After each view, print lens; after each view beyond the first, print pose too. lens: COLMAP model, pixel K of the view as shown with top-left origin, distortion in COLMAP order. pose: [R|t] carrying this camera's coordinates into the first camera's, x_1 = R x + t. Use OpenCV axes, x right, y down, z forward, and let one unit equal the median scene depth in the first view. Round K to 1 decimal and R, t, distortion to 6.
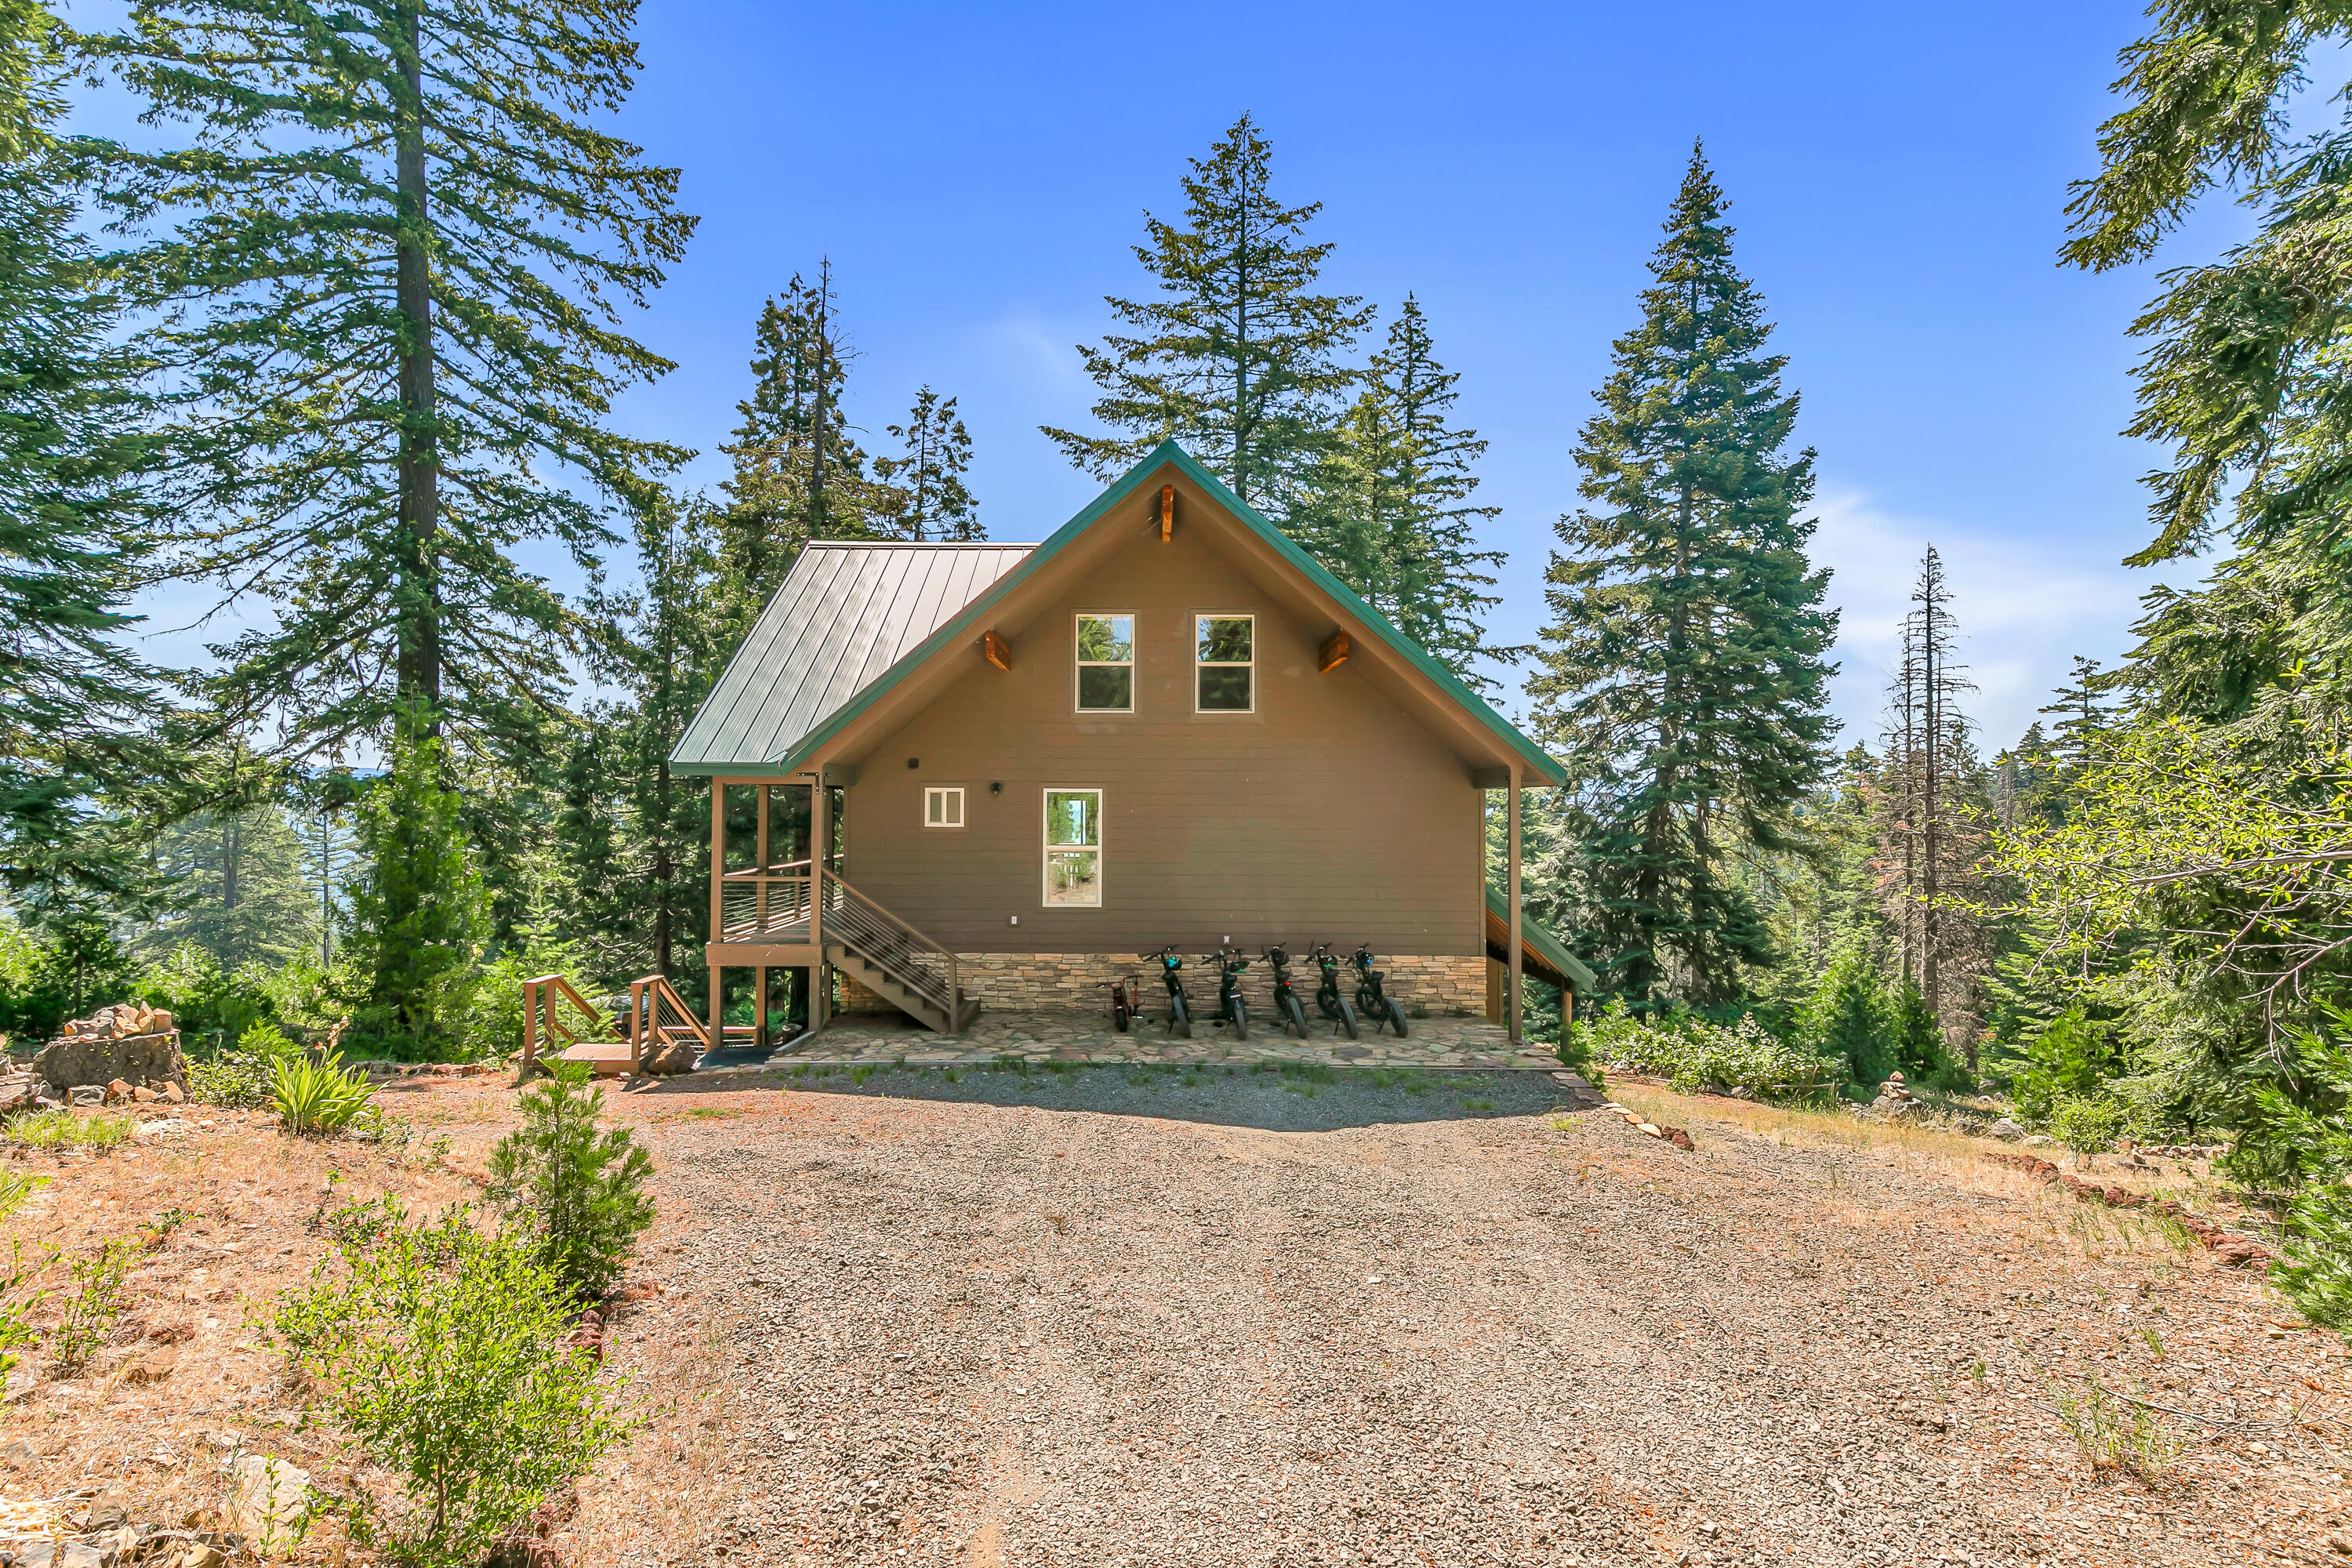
lens RADIAL K [[1001.6, 0, 1149.8], [0, 1001.6, 820.8], [0, 0, 1]] dist [0.007892, -0.000504]
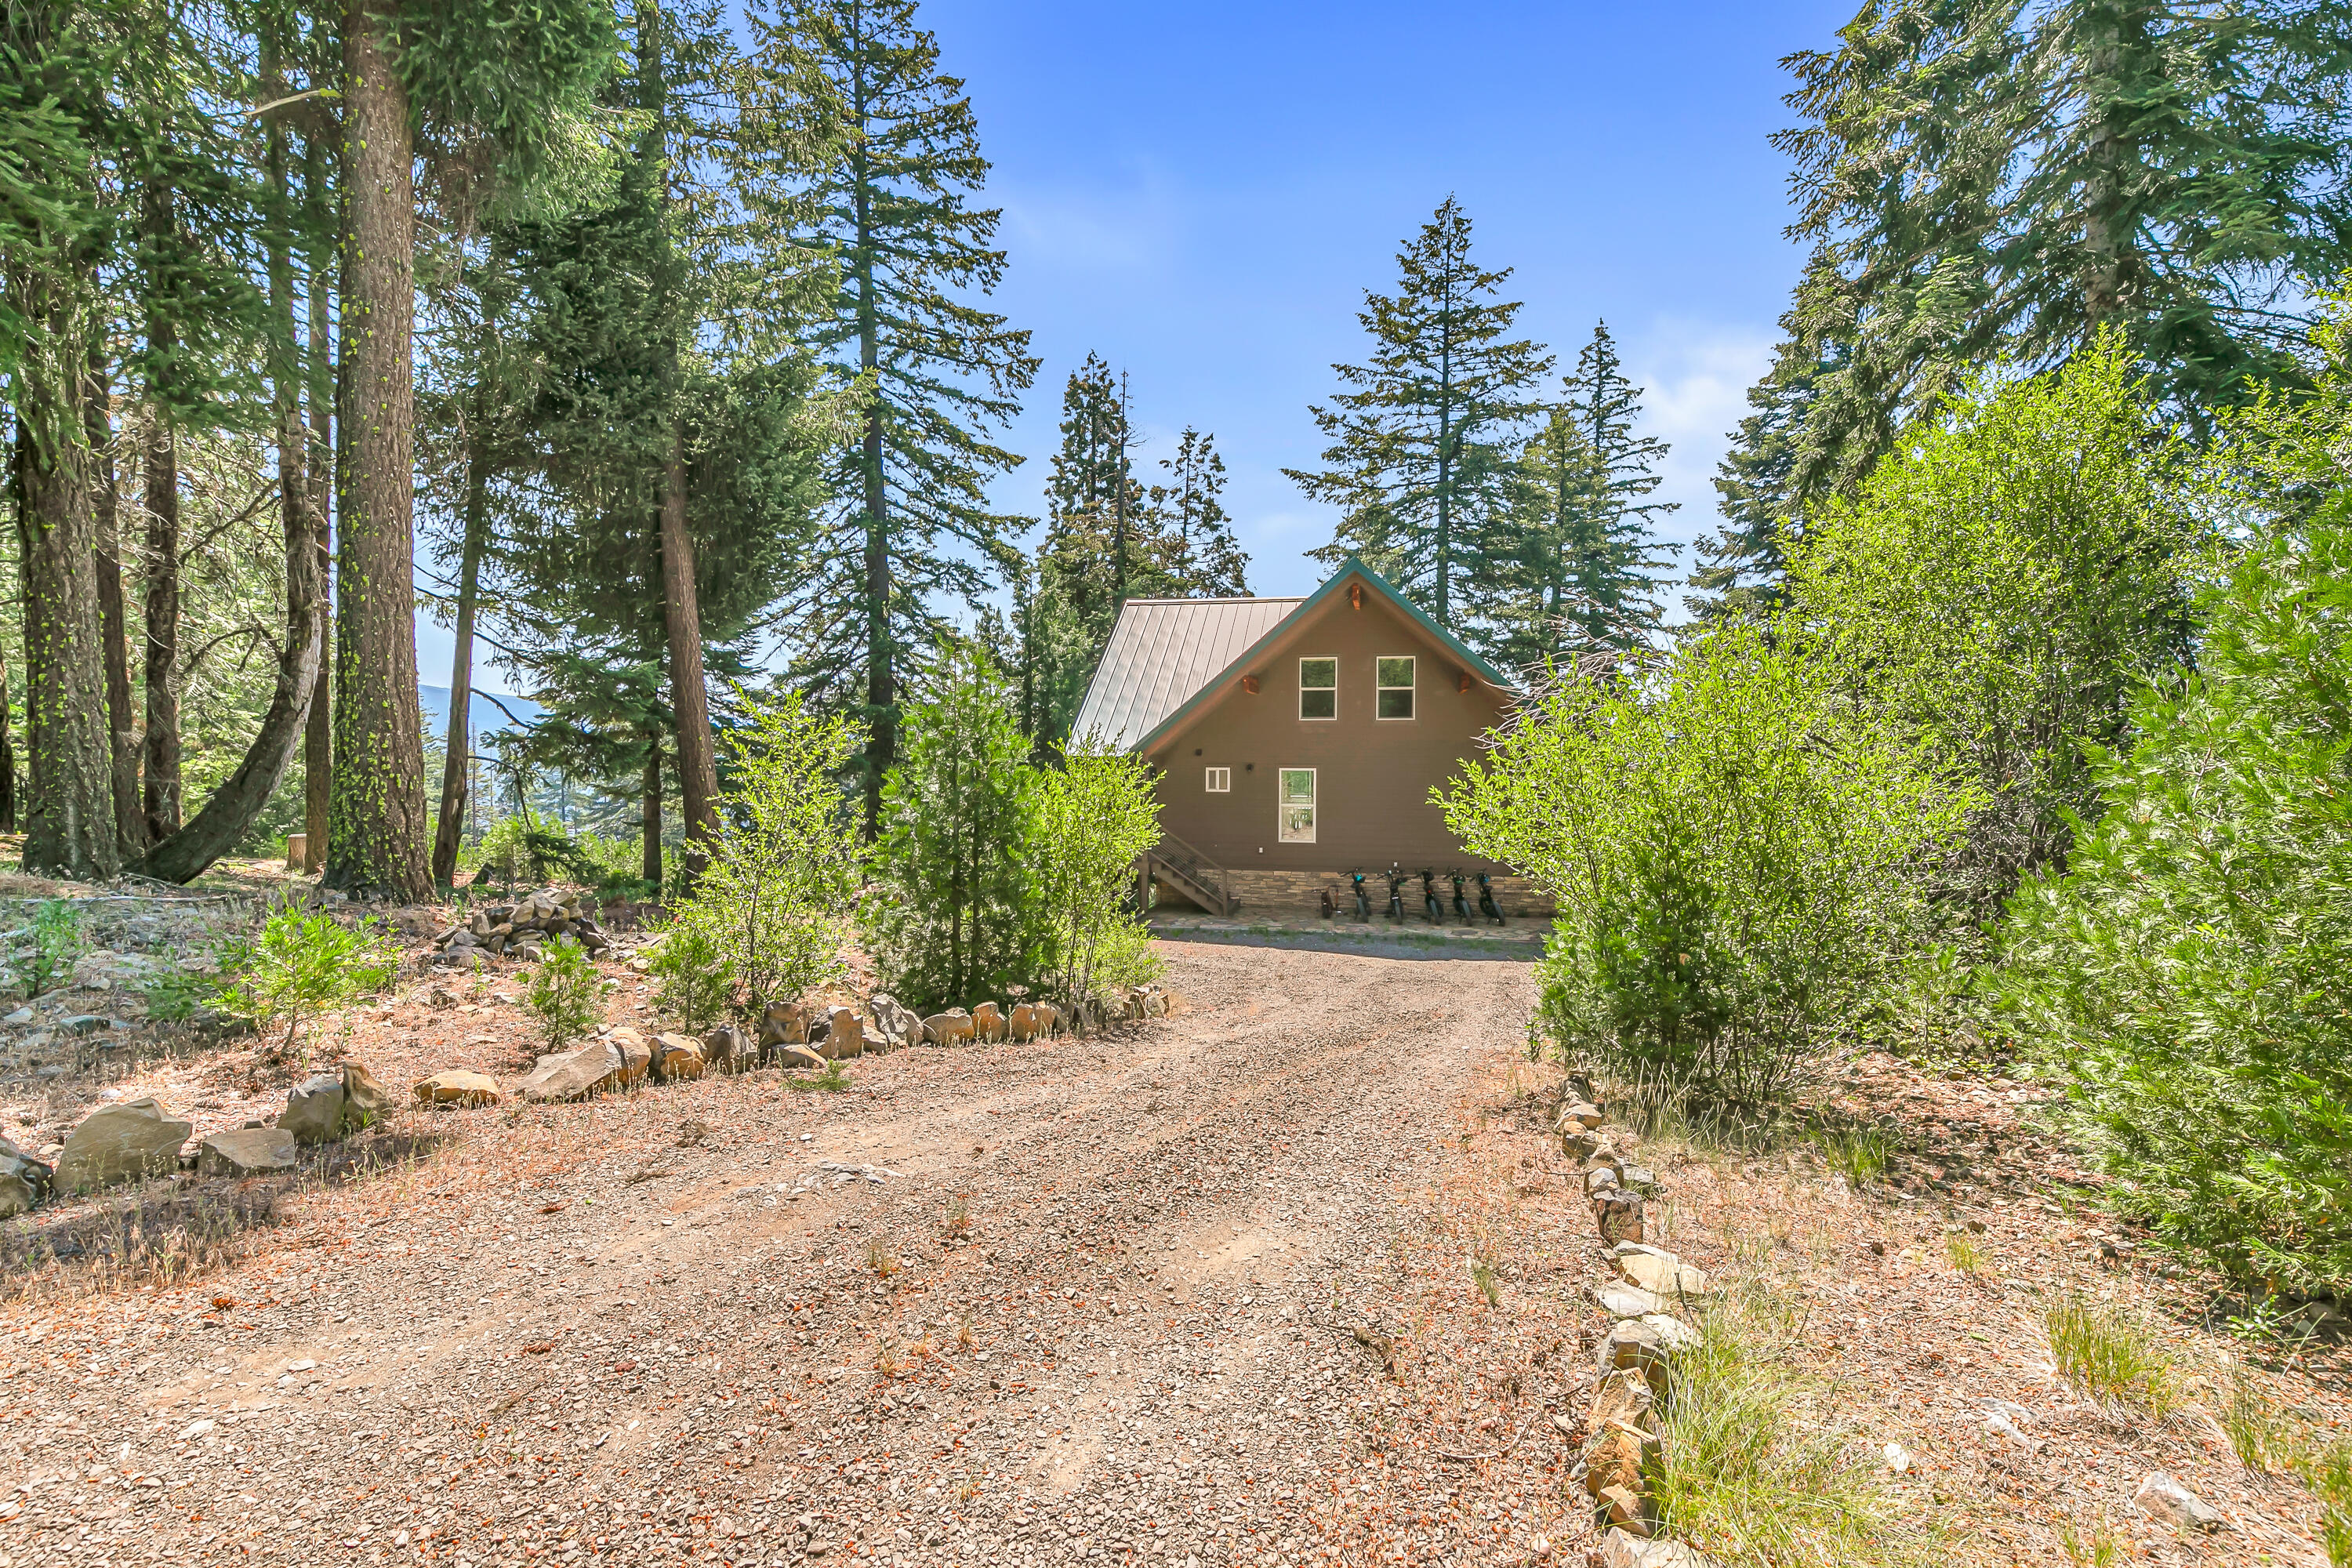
lens RADIAL K [[1001.6, 0, 1149.8], [0, 1001.6, 820.8], [0, 0, 1]] dist [0.007892, -0.000504]
pose [[0.971380, 0.011088, -0.237274, 0.045188], [0.004909, 0.997759, 0.066724, -0.034858], [0.237482, -0.065979, 0.969149, -0.373548]]
